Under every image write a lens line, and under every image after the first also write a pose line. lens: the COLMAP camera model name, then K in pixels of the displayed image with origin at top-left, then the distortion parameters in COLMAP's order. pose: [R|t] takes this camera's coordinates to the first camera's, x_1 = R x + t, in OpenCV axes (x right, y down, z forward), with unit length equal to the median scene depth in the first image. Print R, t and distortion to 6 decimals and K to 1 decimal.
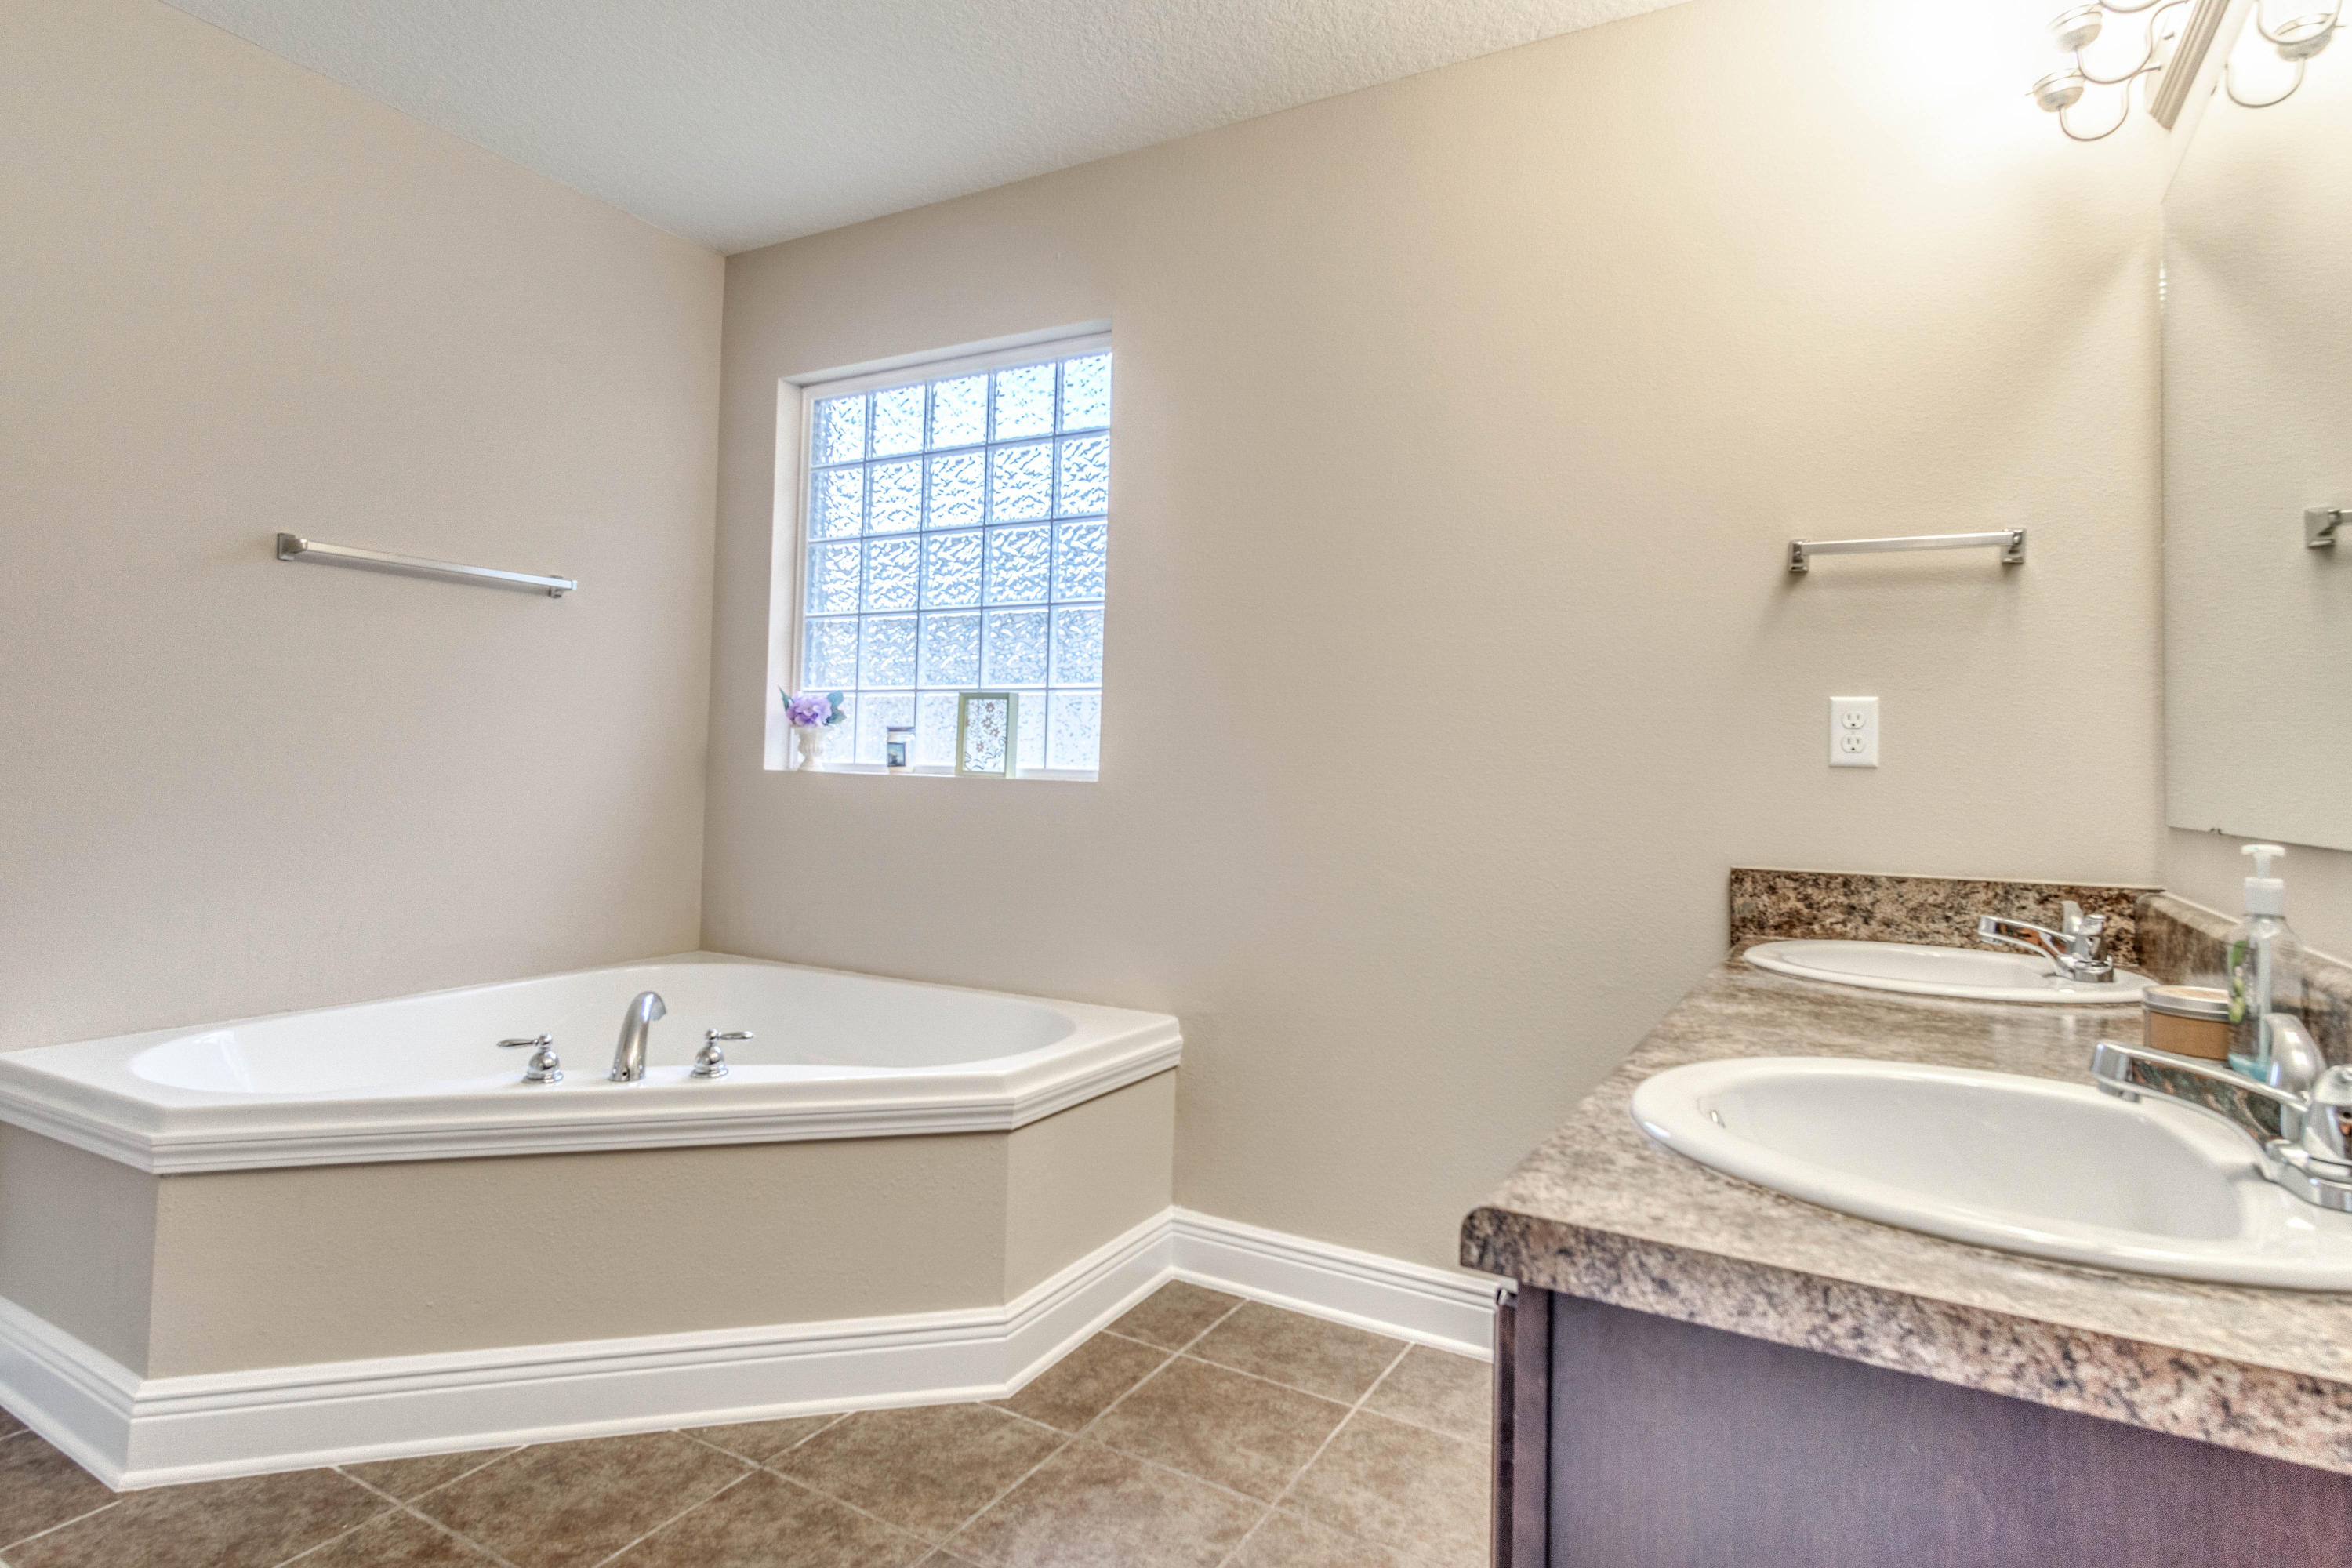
lens RADIAL K [[1280.4, 0, 1152.1], [0, 1280.4, 712.6], [0, 0, 1]] dist [0.003241, 0.002926]
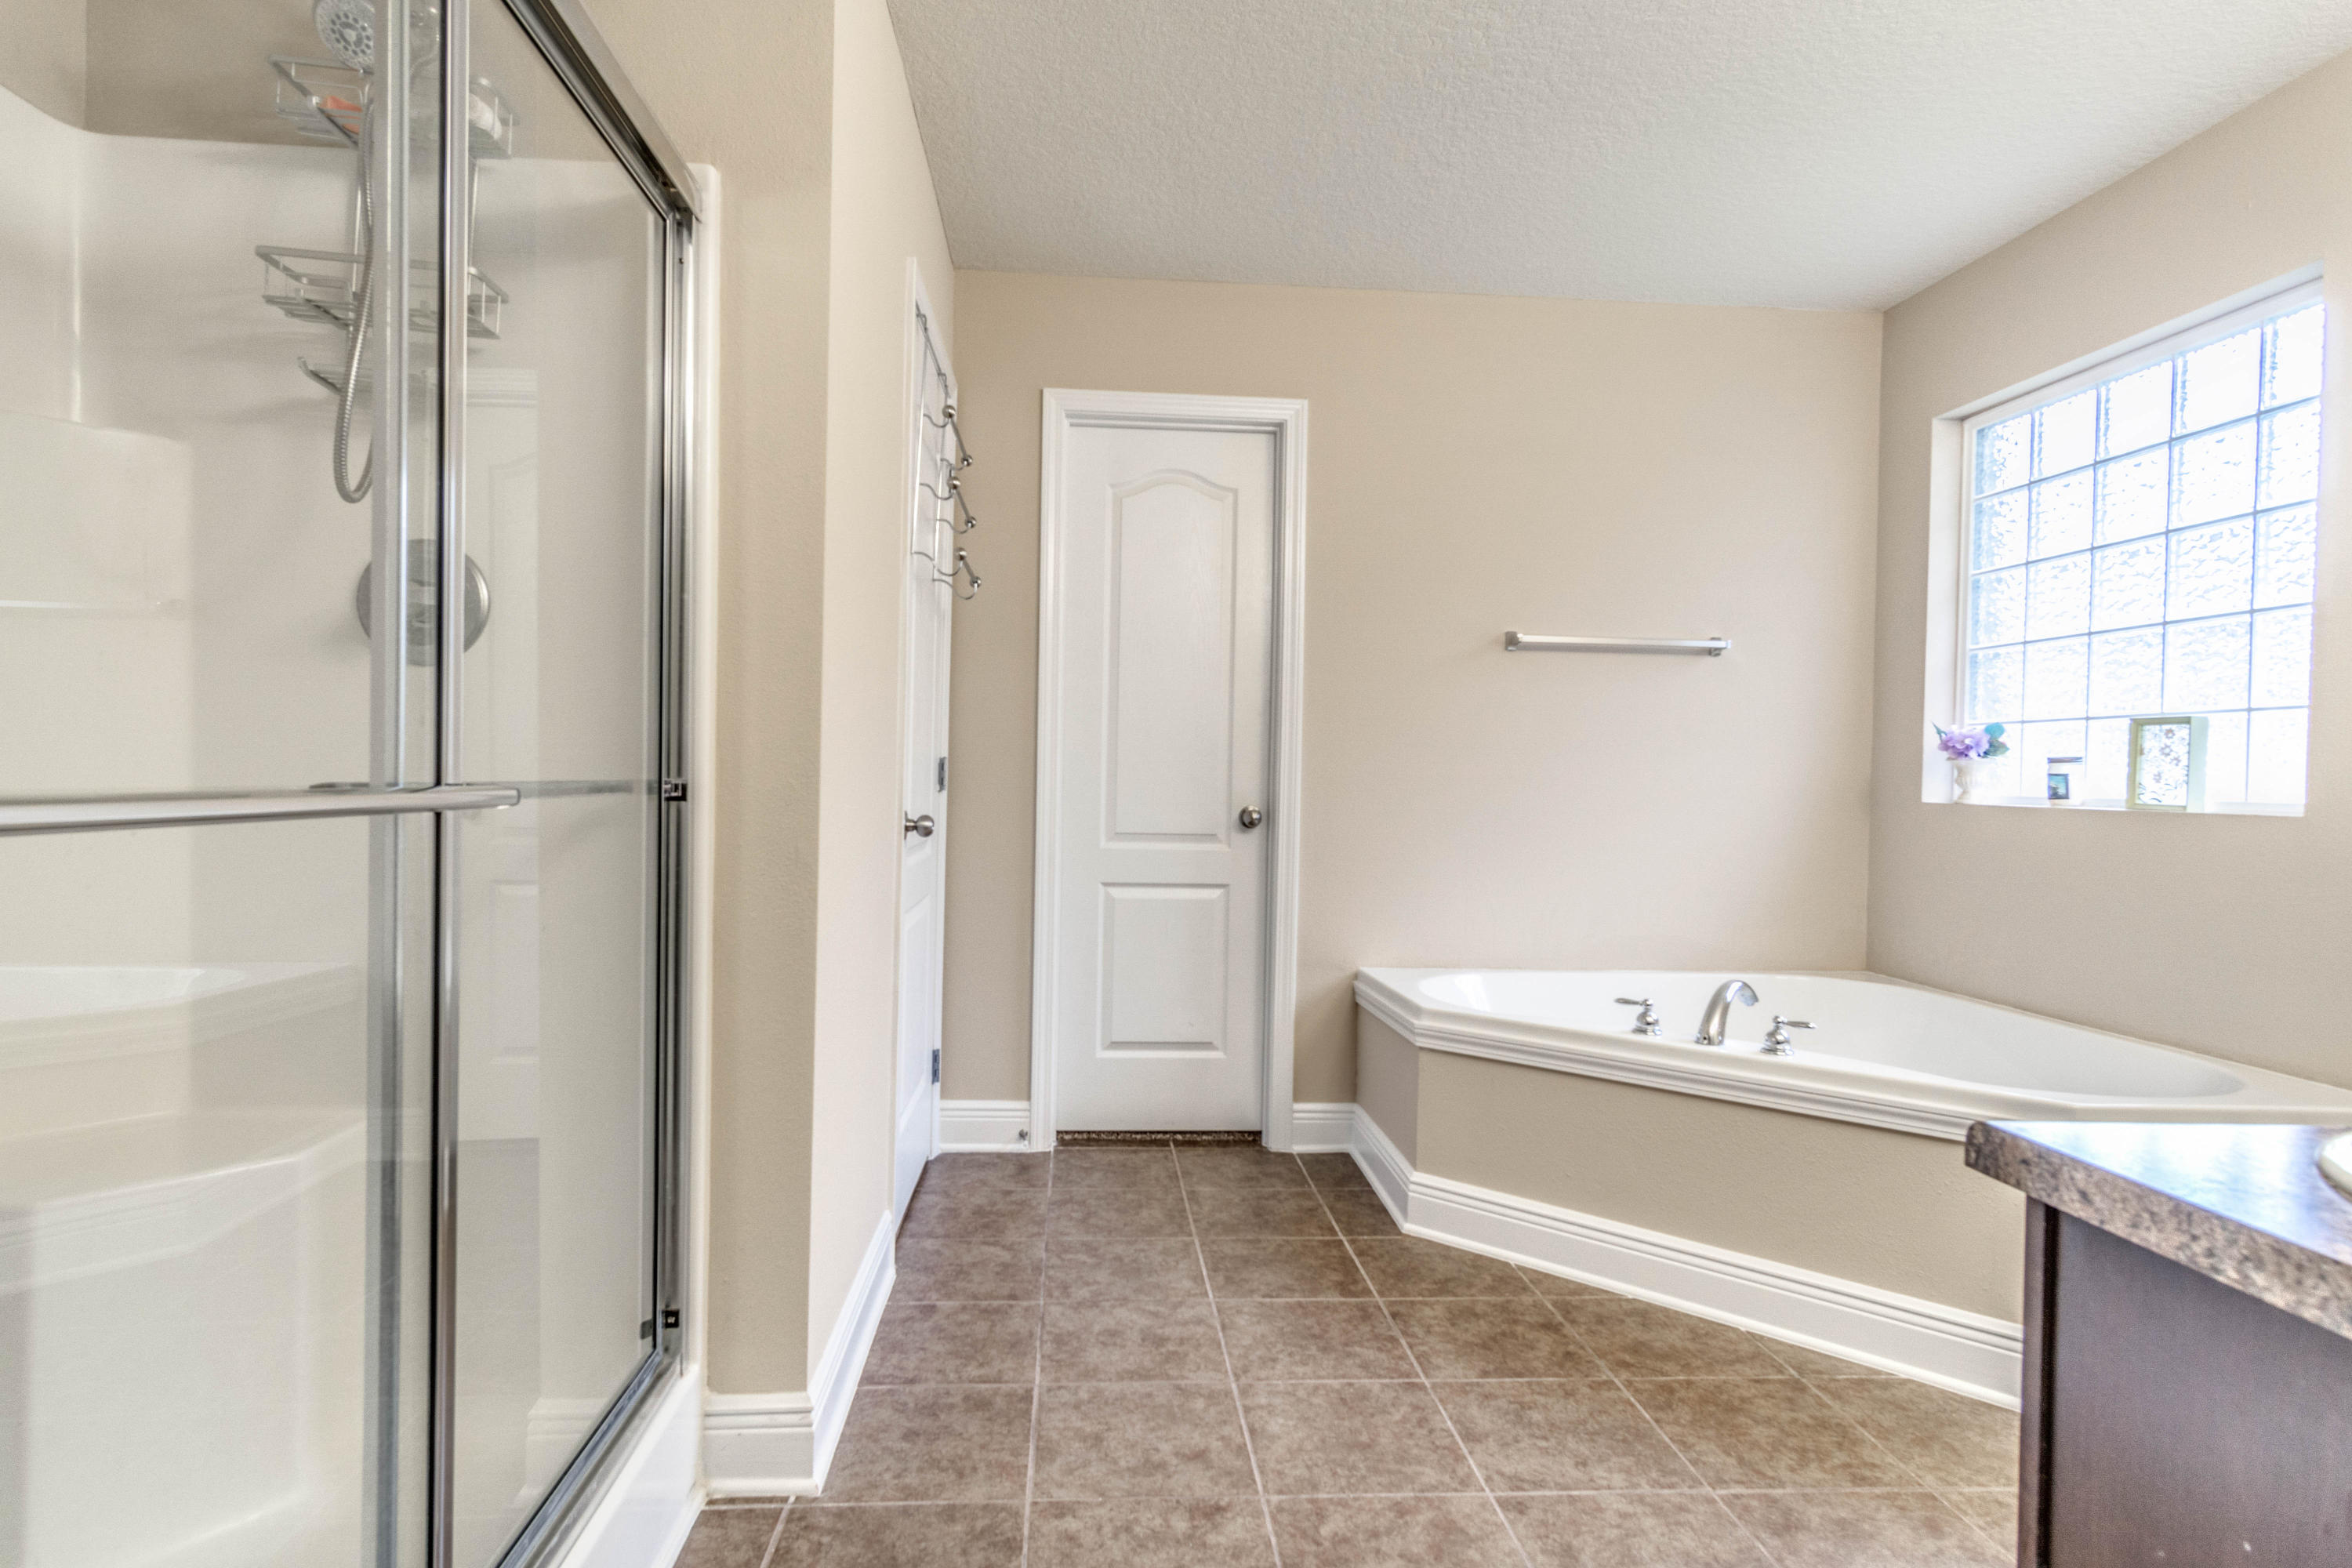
lens RADIAL K [[1274.5, 0, 1144.7], [0, 1274.5, 721.9], [0, 0, 1]] dist [0.003982, 0.001644]
pose [[0.558315, -0.047382, -0.828275, 0.336312], [0.027280, 0.998876, -0.038753, 0.004488], [0.829180, -0.000959, 0.558980, -0.158451]]
